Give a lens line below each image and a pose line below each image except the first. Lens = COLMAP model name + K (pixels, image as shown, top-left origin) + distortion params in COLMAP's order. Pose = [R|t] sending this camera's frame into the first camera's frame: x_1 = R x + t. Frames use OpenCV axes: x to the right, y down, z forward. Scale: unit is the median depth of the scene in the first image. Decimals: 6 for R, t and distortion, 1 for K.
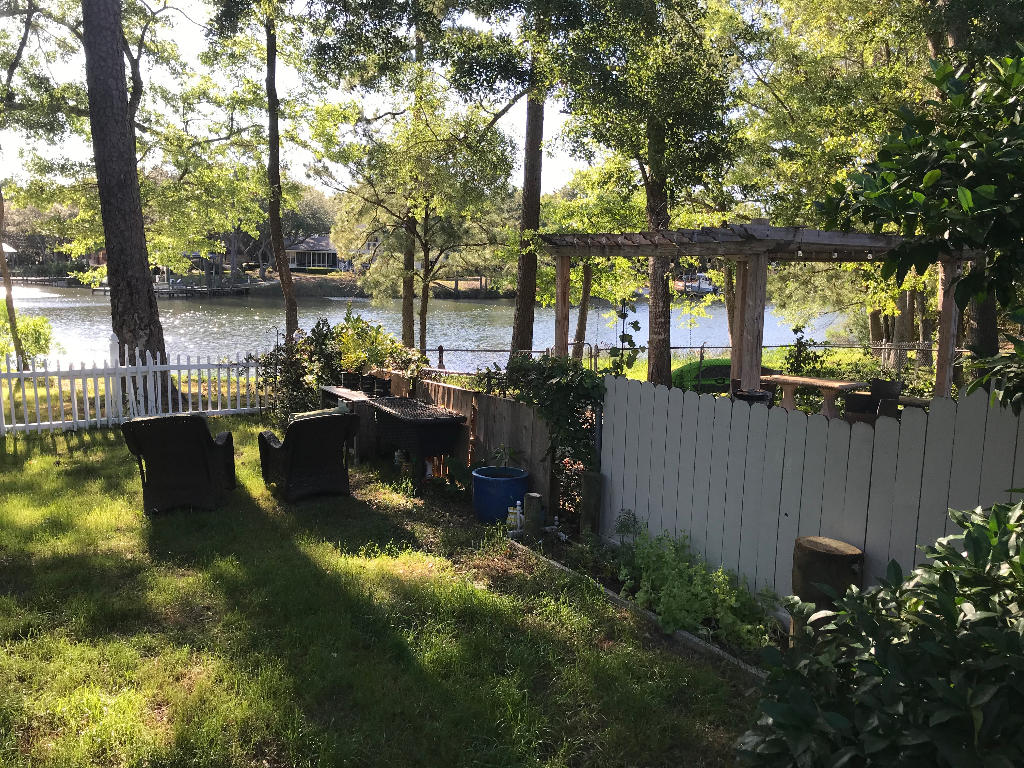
lens RADIAL K [[827.7, 0, 511.9], [0, 827.7, 388.3], [0, 0, 1]] dist [0.031210, -0.054915]
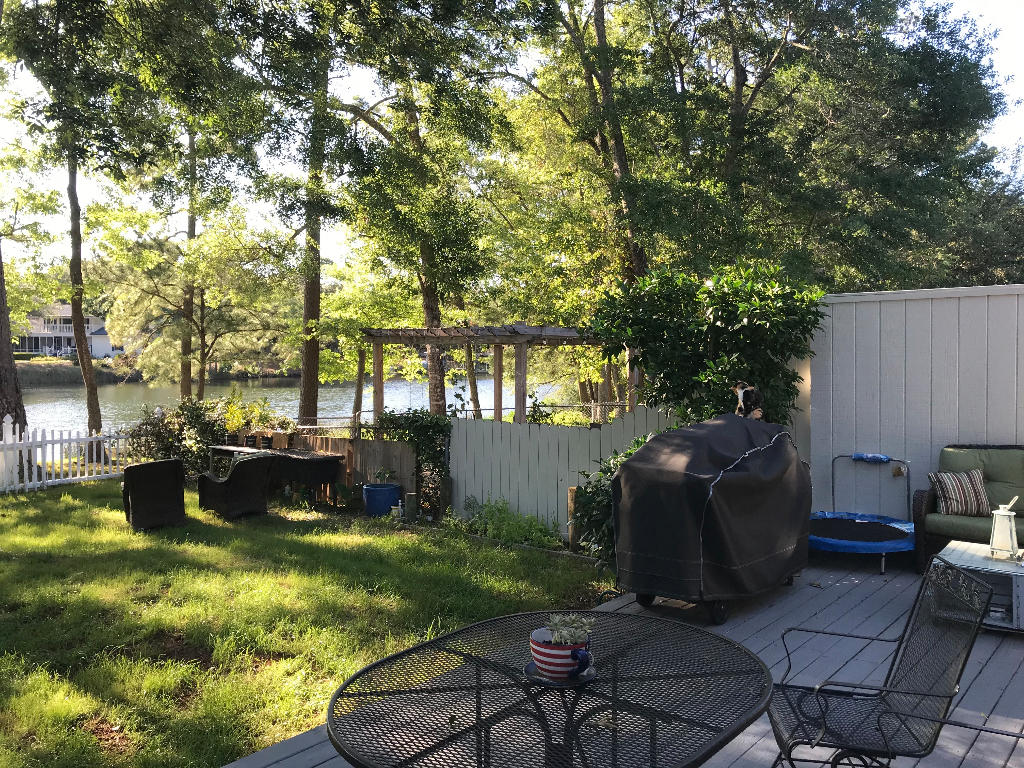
lens RADIAL K [[827.7, 0, 509.8], [0, 827.7, 376.6], [0, 0, 1]] dist [0.031210, -0.054915]
pose [[0.946258, -0.026943, 0.322288, -0.138976], [0.061379, 0.993374, -0.097167, 0.031472], [-0.317535, 0.111727, 0.941642, -0.279711]]
